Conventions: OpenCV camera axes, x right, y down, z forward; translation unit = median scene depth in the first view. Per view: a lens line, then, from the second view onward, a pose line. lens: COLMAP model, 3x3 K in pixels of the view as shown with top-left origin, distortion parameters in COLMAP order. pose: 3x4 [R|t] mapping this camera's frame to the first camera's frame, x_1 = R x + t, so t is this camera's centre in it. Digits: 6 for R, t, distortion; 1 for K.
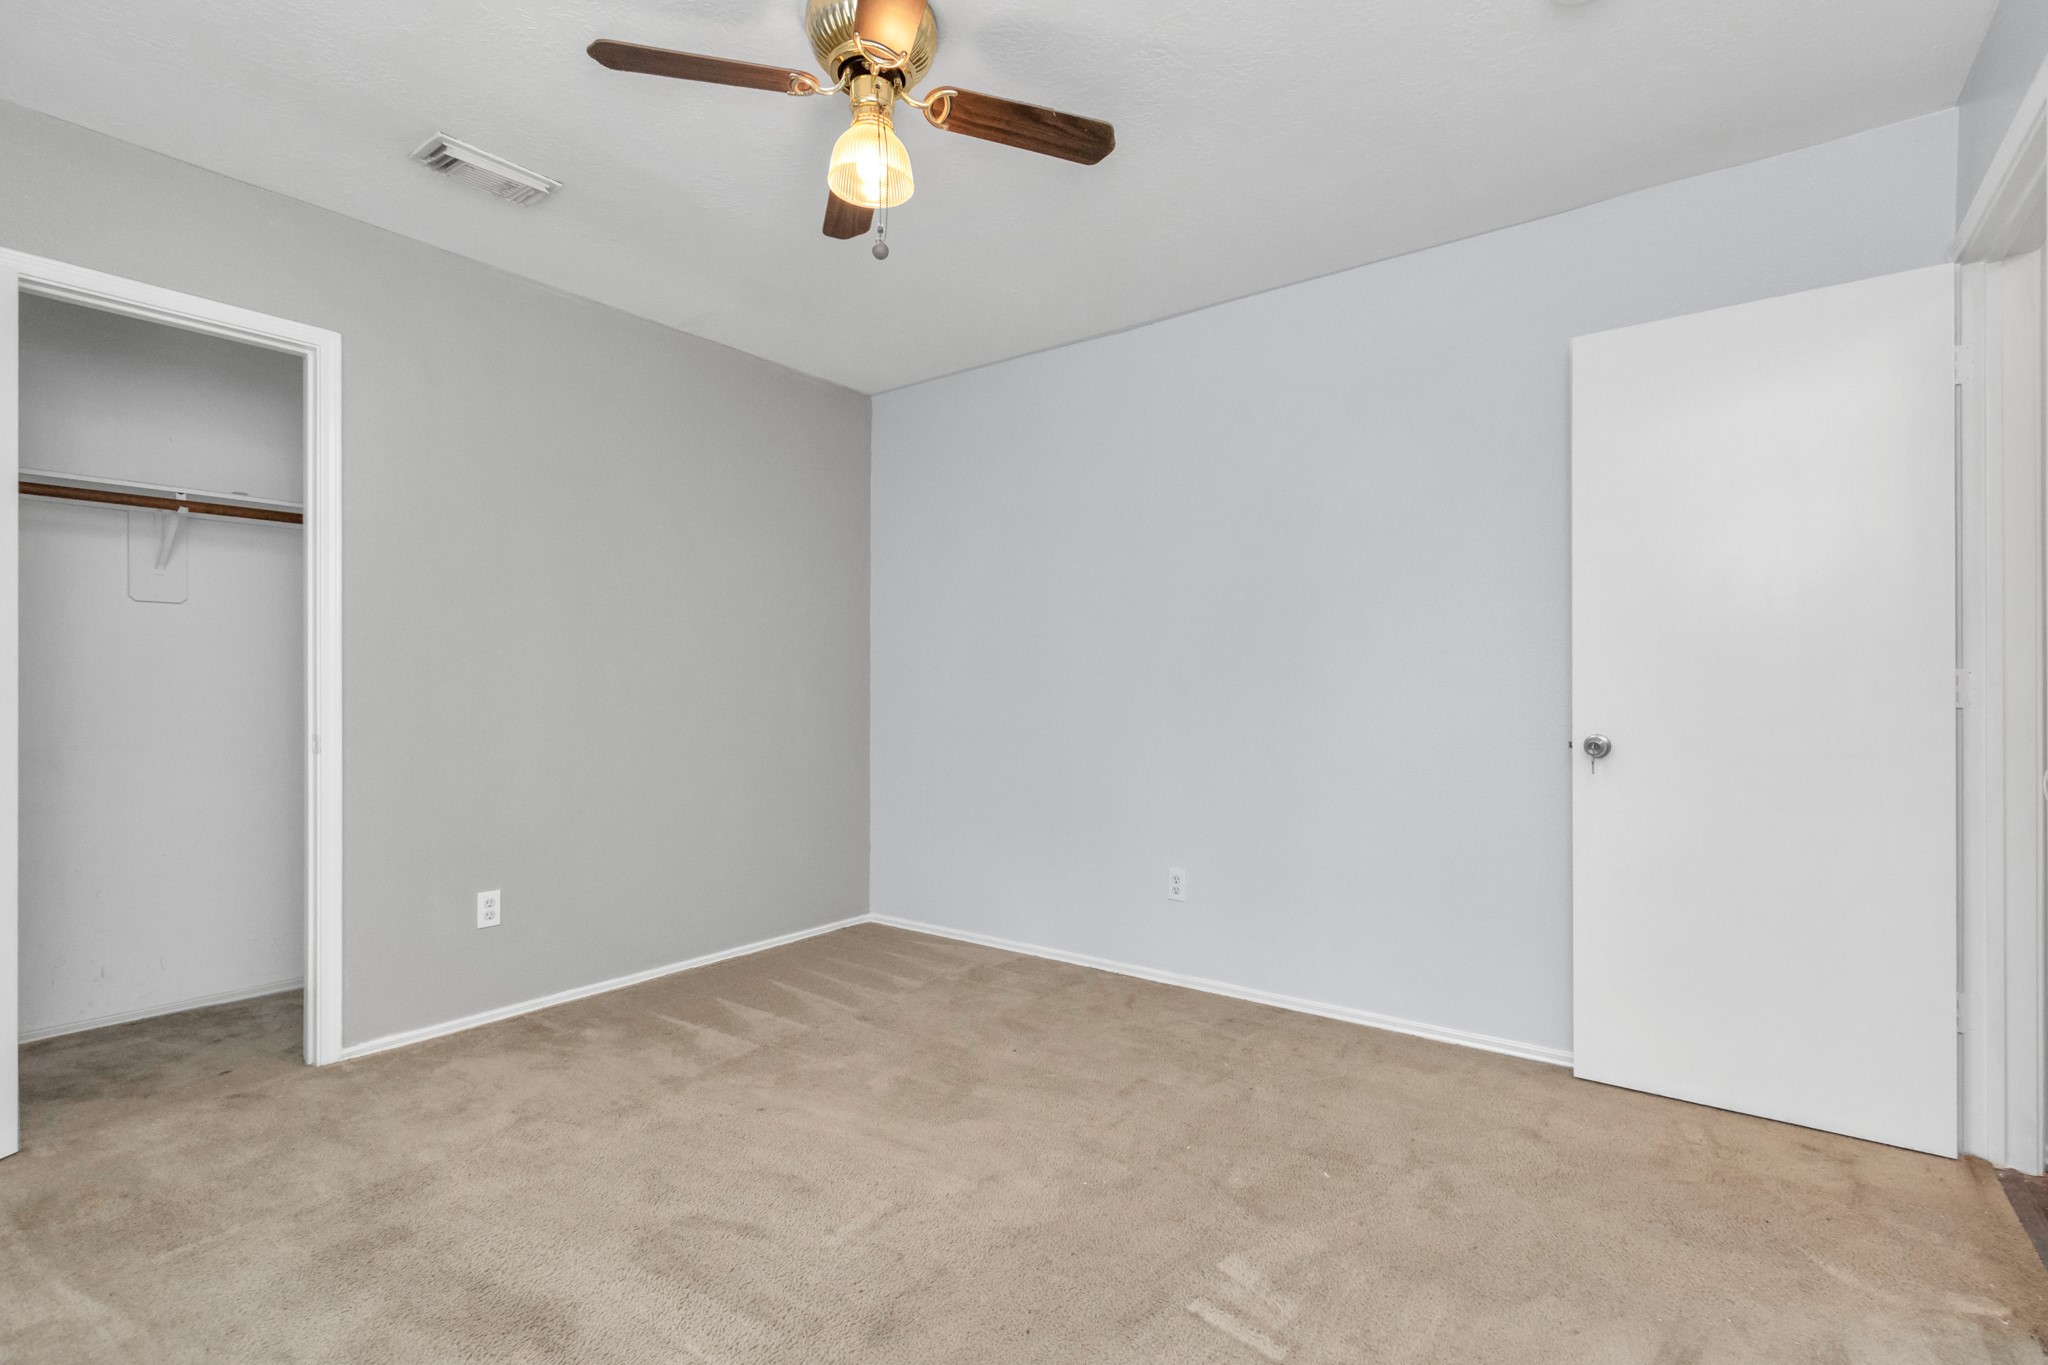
lens RADIAL K [[901.9, 0, 1035.8], [0, 901.9, 682.1], [0, 0, 1]] dist [0.003606, -0.000283]
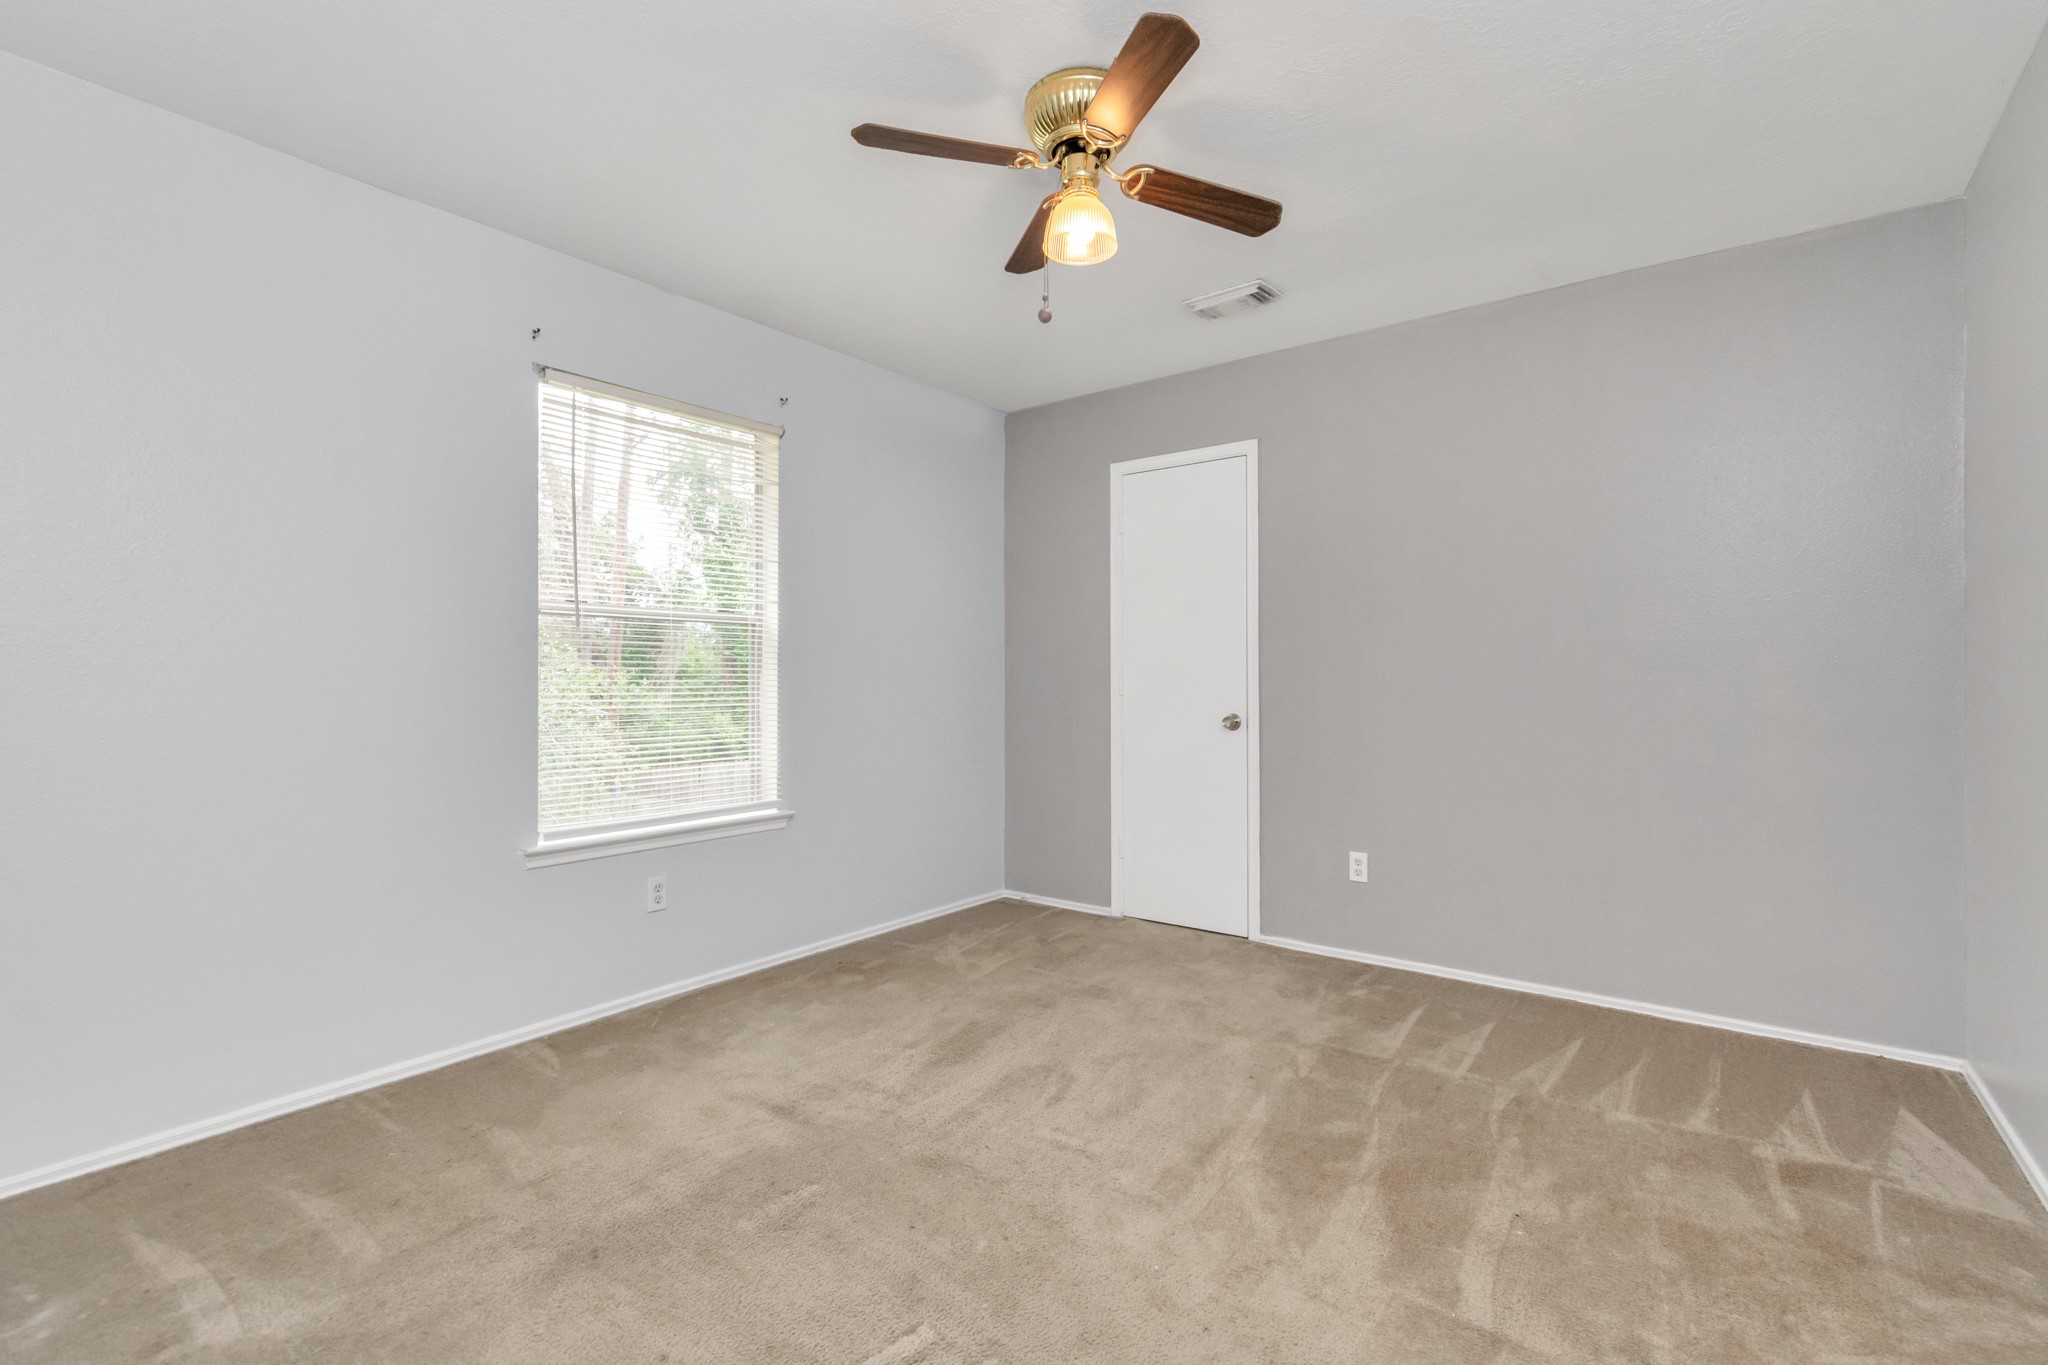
lens RADIAL K [[901.9, 0, 1035.8], [0, 901.9, 682.1], [0, 0, 1]] dist [0.003606, -0.000283]
pose [[0.008908, 0.002239, -0.999958, 0.710703], [0.016030, 0.999869, 0.002381, -0.002327], [0.999832, -0.016050, 0.008871, 0.691708]]
